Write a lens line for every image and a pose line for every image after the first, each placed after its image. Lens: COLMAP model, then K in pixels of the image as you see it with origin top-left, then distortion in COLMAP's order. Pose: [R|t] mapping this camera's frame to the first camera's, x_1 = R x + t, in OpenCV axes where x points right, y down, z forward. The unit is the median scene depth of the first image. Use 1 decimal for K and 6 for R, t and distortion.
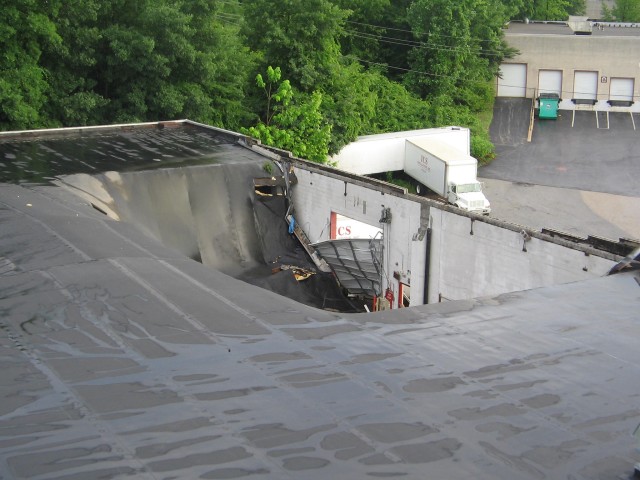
lens RADIAL K [[1032.6, 0, 320.2], [0, 1032.6, 240.0], [0, 0, 1]] dist [-0.009159, 0.000000]
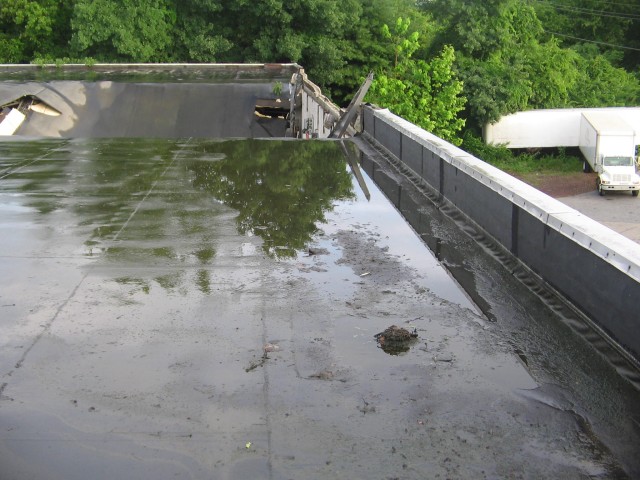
lens RADIAL K [[845.9, 0, 320.0], [0, 845.9, 239.7], [0, 0, 1]] dist [-0.096637, 0.000000]
pose [[0.889353, 0.103899, -0.445259, 0.241909], [-0.110675, 0.993798, 0.010837, 0.037289], [0.443624, 0.039641, 0.895336, 0.247719]]
